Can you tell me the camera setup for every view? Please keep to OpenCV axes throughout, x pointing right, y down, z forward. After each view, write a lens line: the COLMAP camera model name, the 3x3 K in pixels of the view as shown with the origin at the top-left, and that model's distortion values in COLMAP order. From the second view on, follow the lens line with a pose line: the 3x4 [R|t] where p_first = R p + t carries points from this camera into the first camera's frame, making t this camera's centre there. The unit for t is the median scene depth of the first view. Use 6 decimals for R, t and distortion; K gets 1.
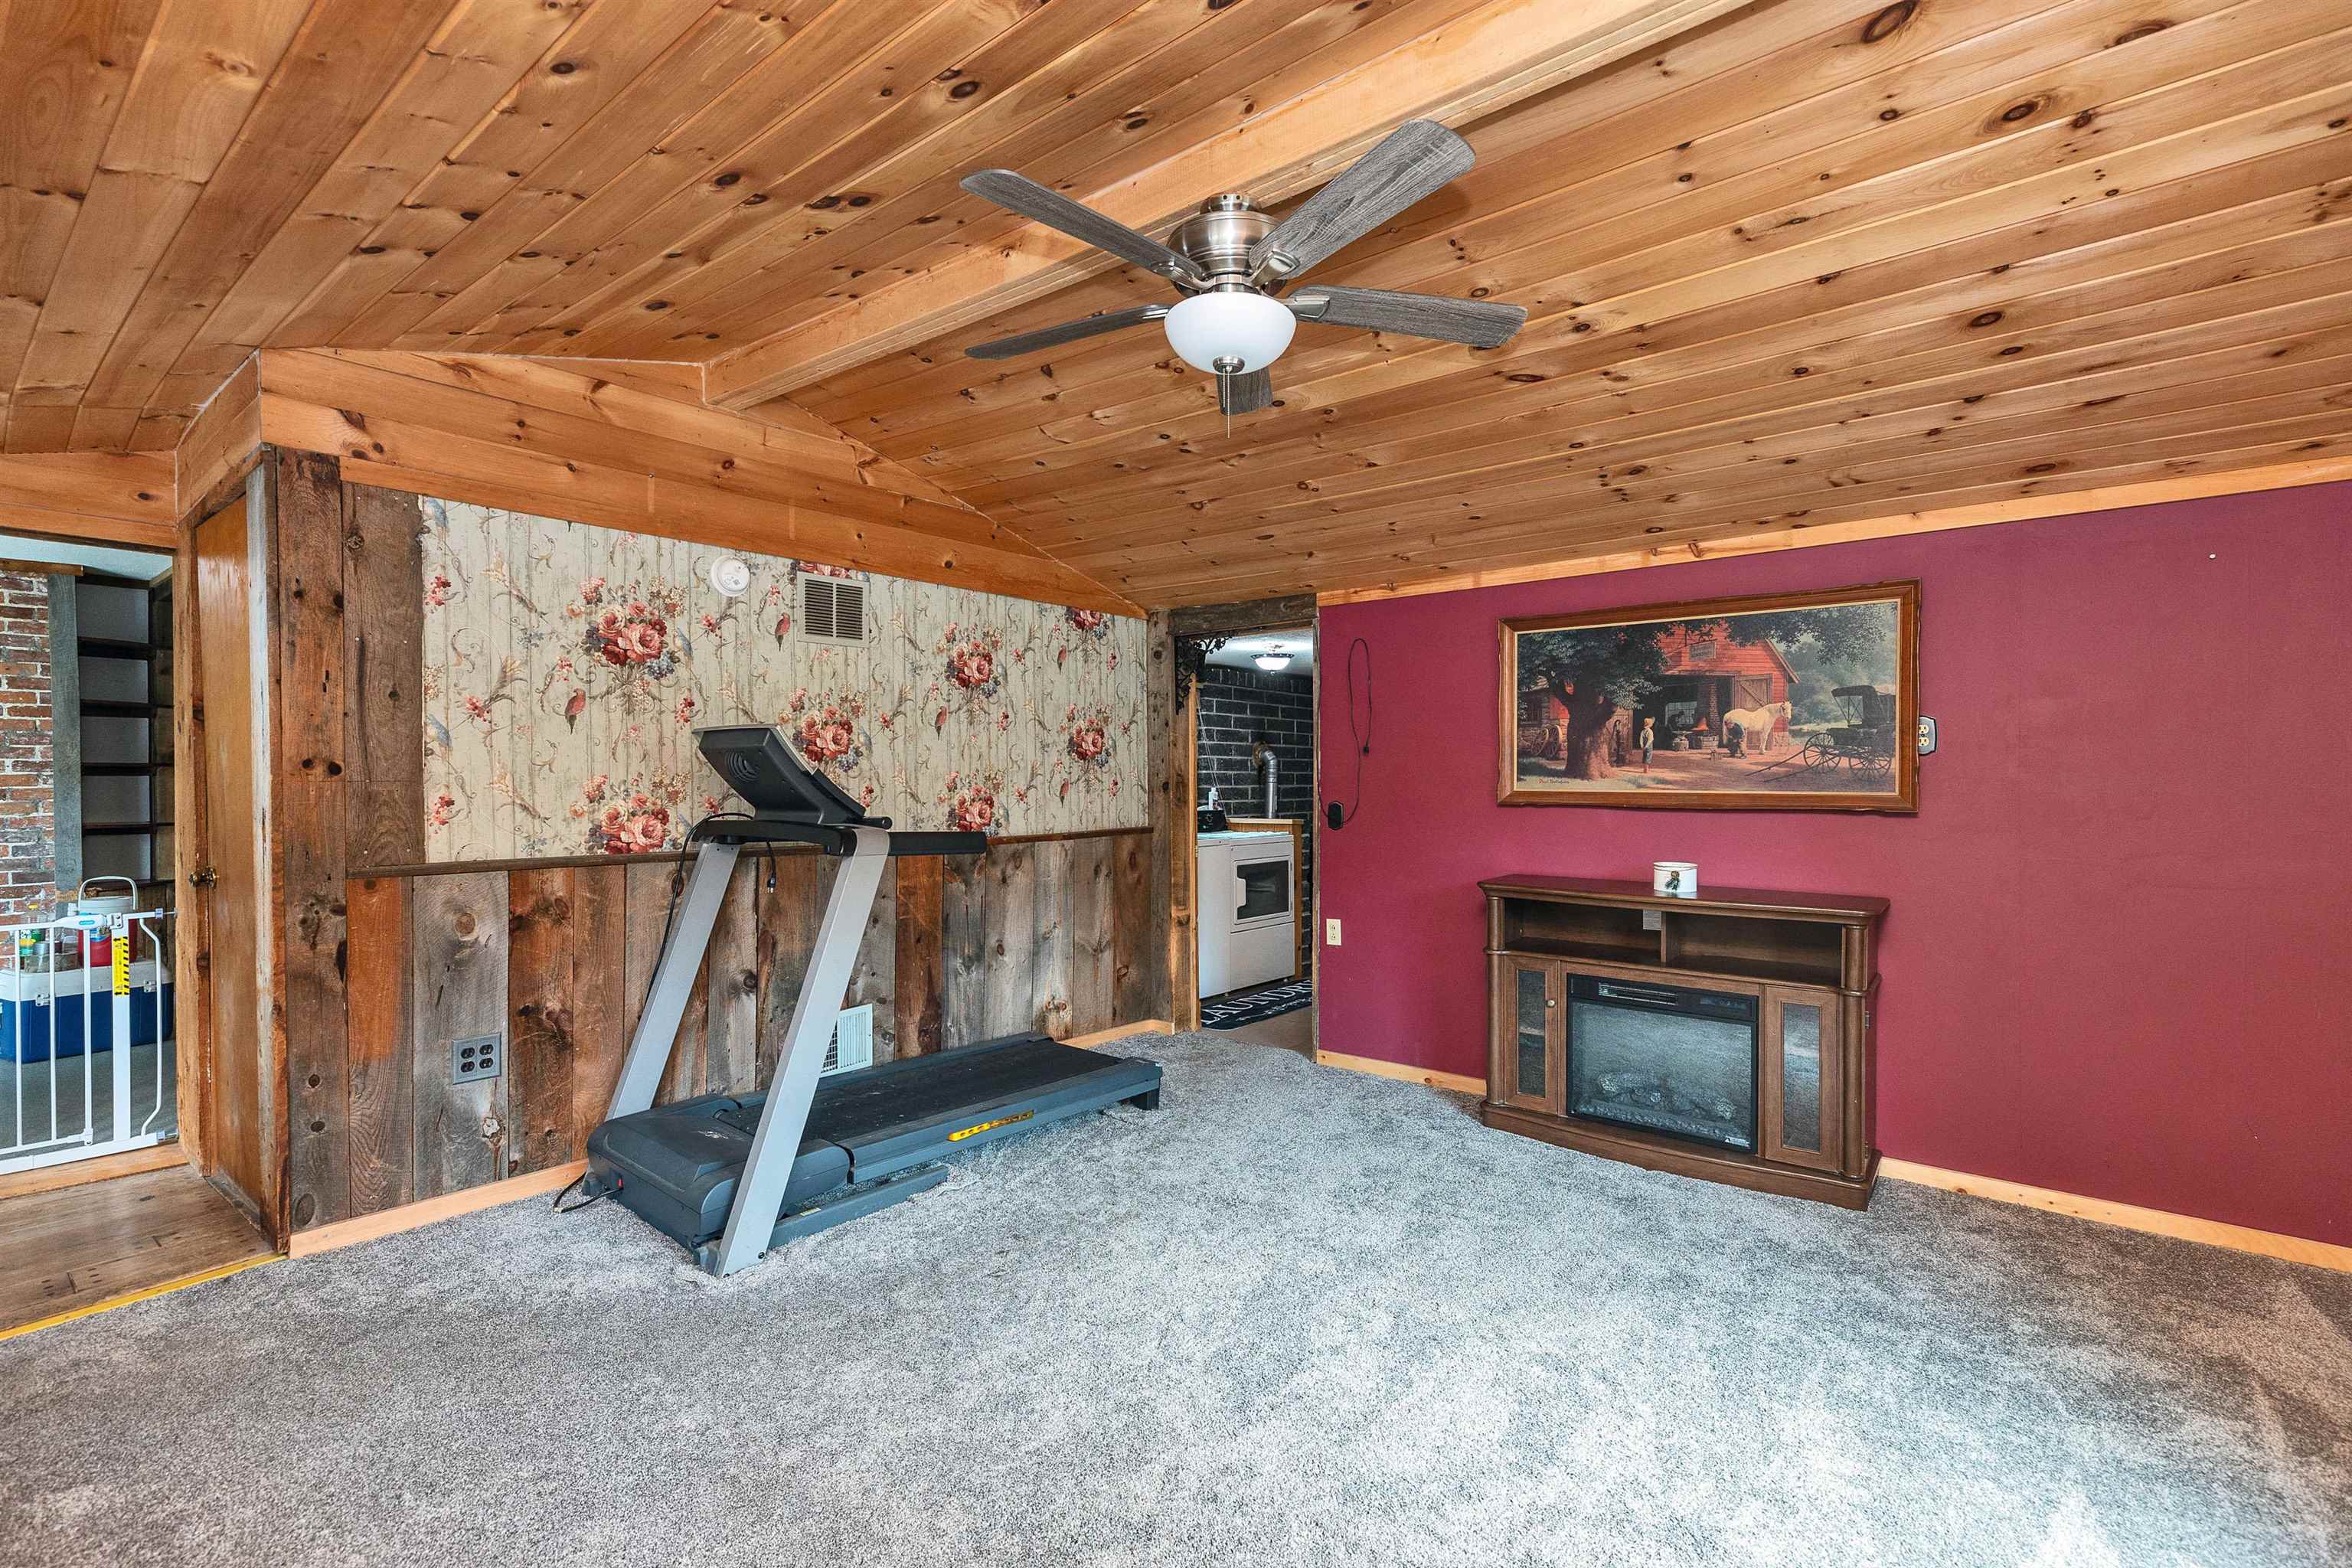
lens RADIAL K [[1041.8, 0, 1176.0], [0, 1041.8, 784.0], [0, 0, 1]] dist [0.002802, -0.000240]
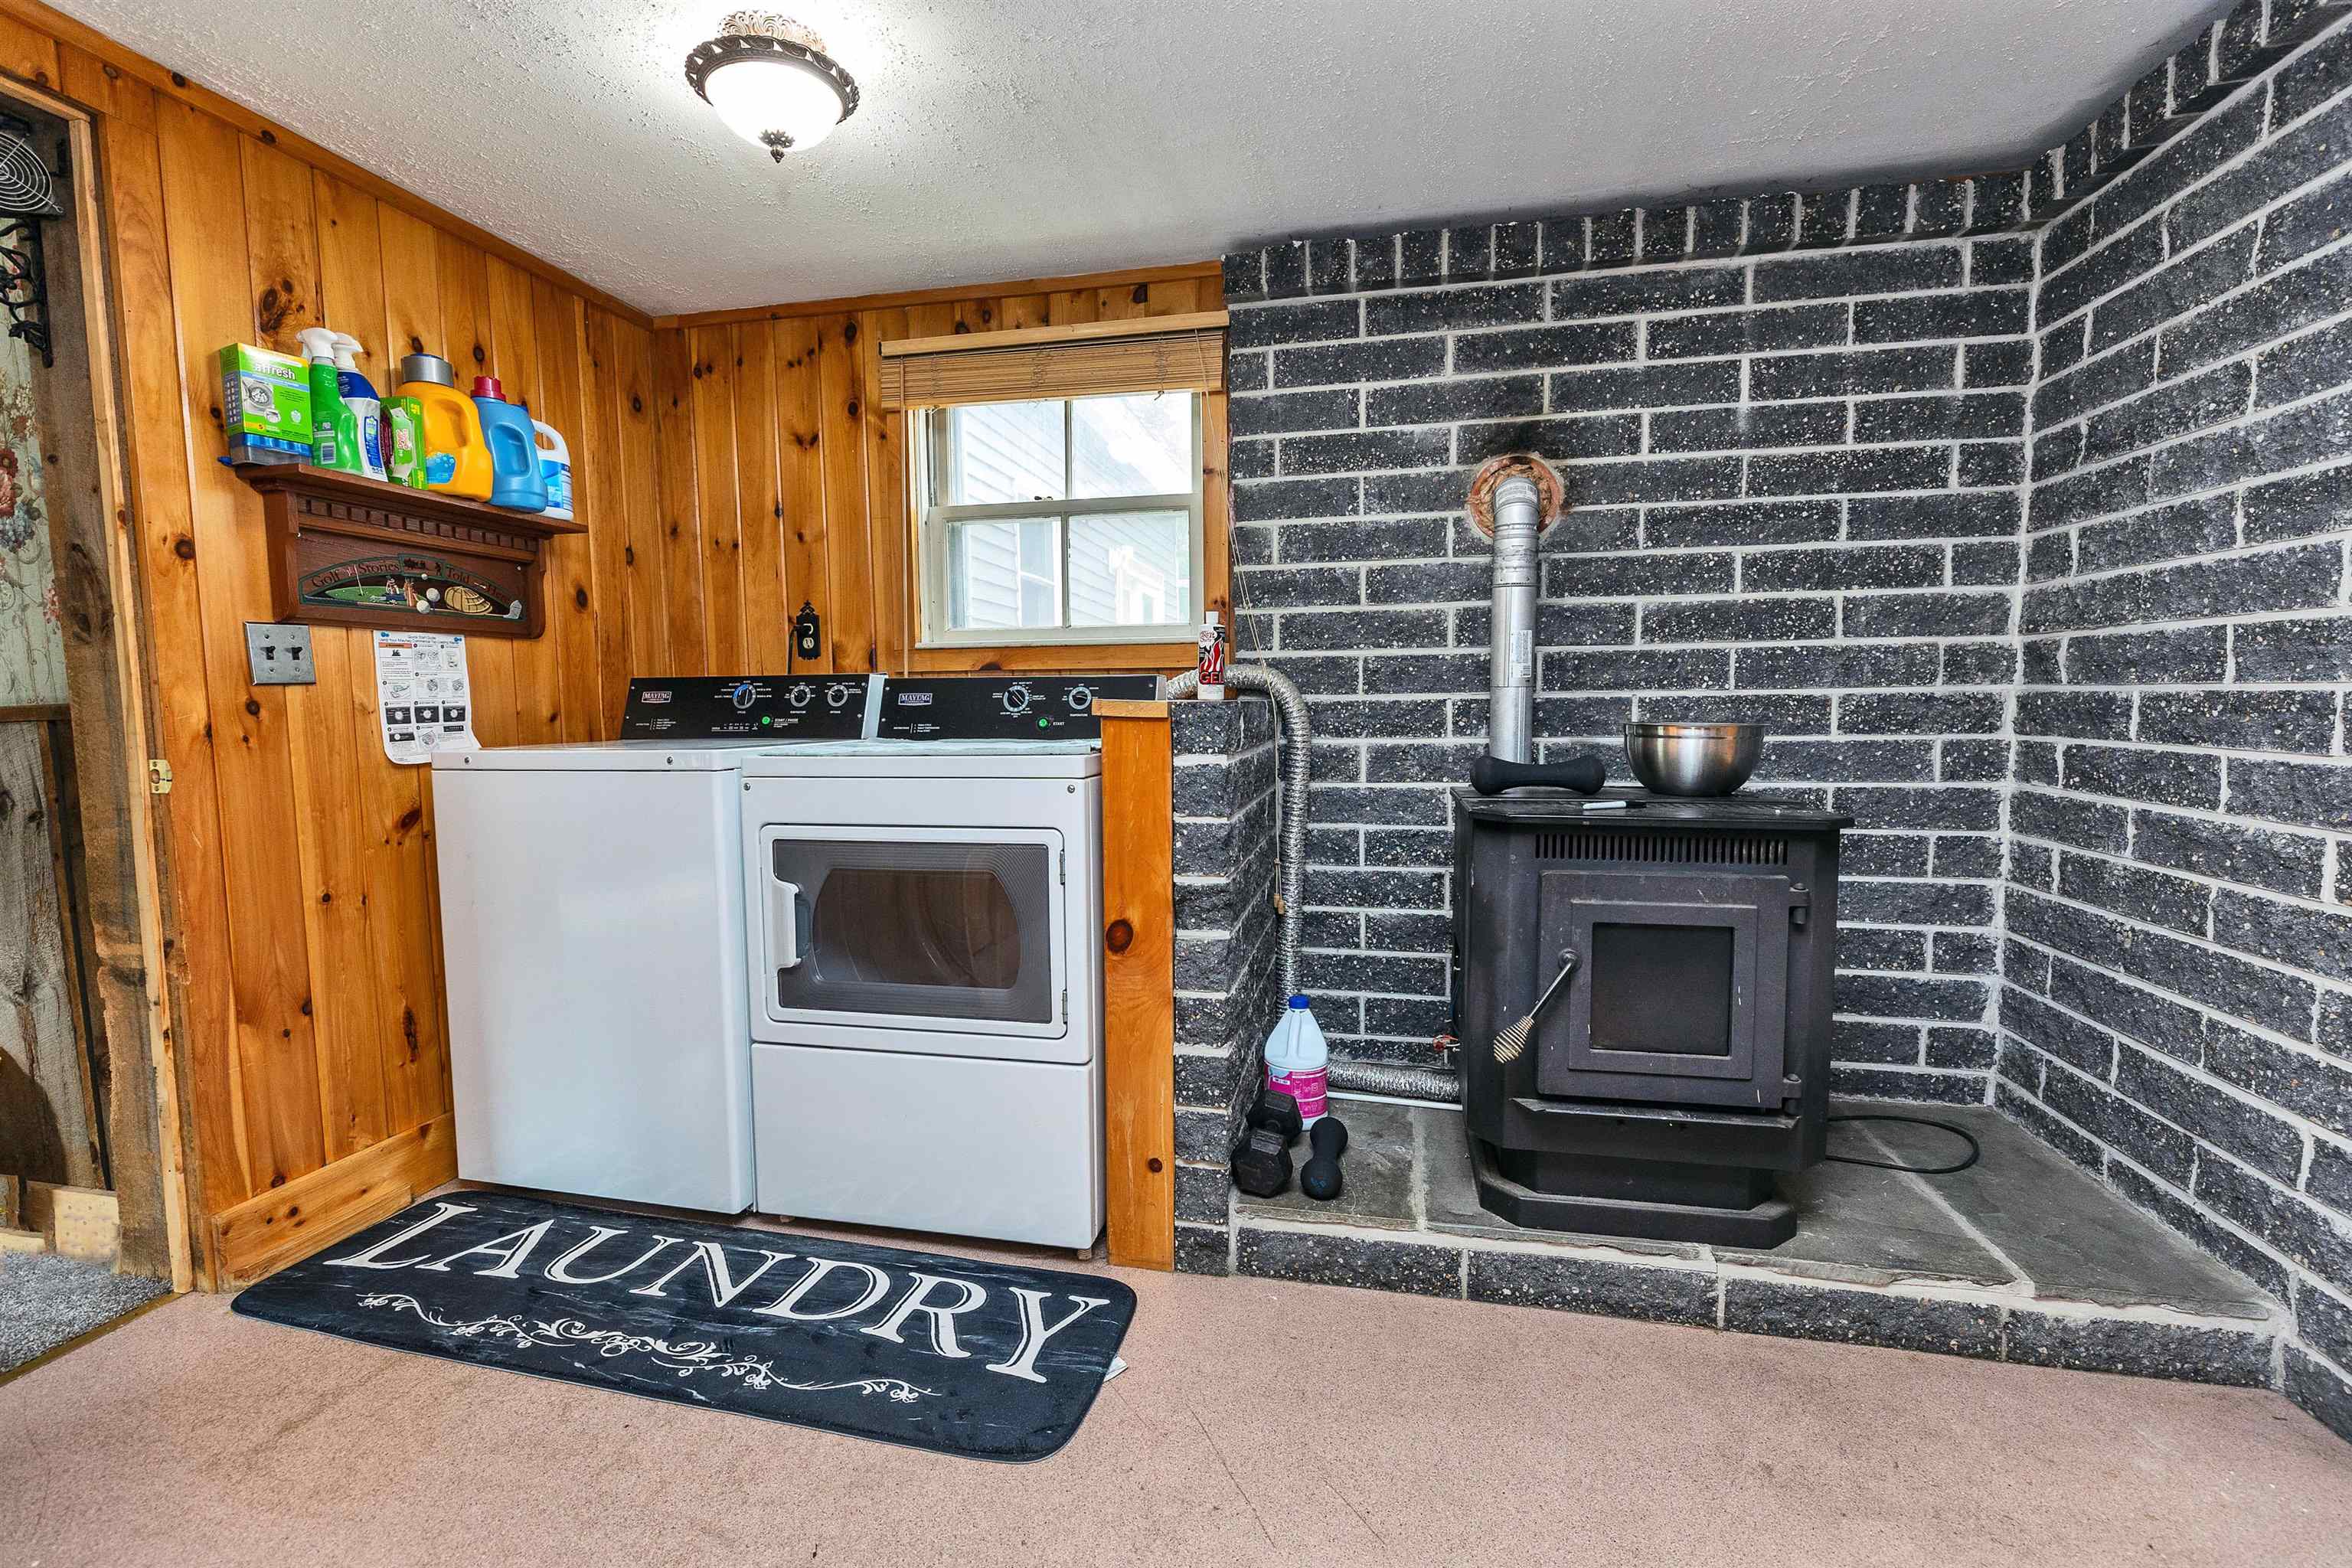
lens RADIAL K [[1041.8, 0, 1176.0], [0, 1041.8, 784.0], [0, 0, 1]] dist [0.002802, -0.000240]
pose [[0.443848, 0.065750, -0.893687, 0.366511], [0.008875, 0.996933, 0.077754, 0.035327], [0.896058, -0.042442, 0.441904, 0.900347]]
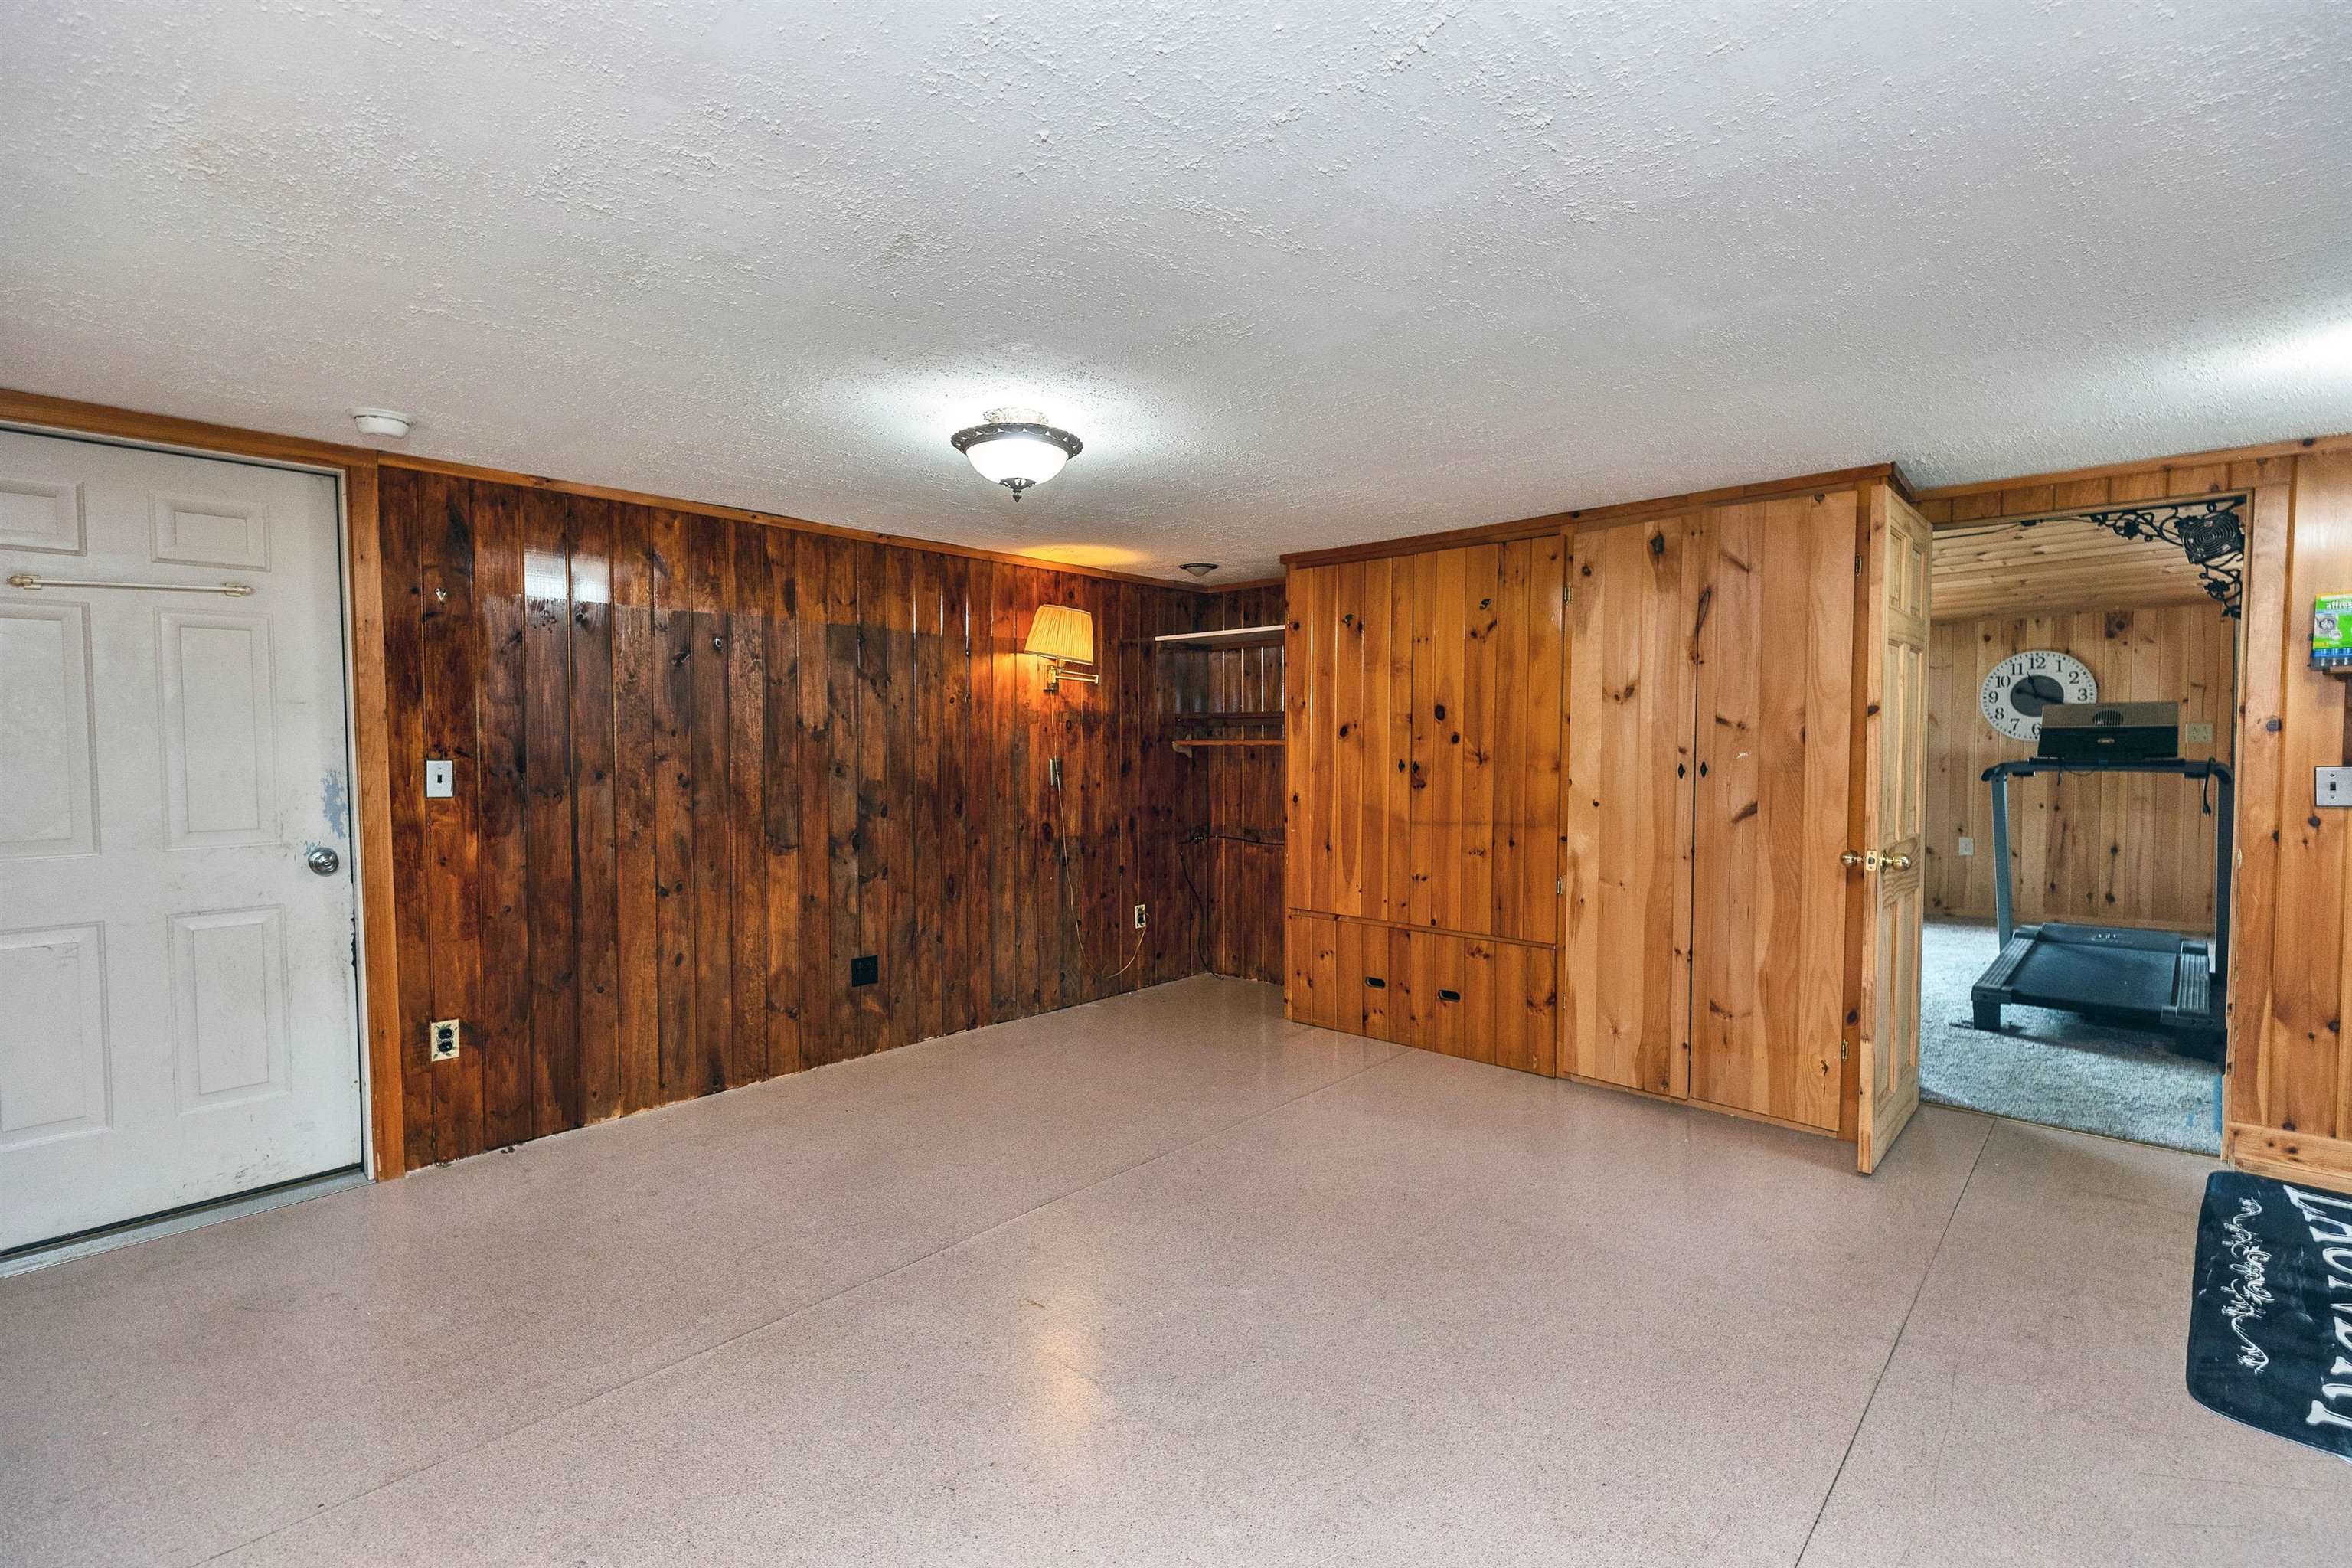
lens RADIAL K [[1041.8, 0, 1176.0], [0, 1041.8, 784.0], [0, 0, 1]] dist [0.002802, -0.000240]
pose [[-0.996736, 0.003797, 0.080644, 0.441956], [0.007714, 0.998803, 0.048311, -0.006144], [-0.080364, 0.048776, -0.995572, 1.275983]]
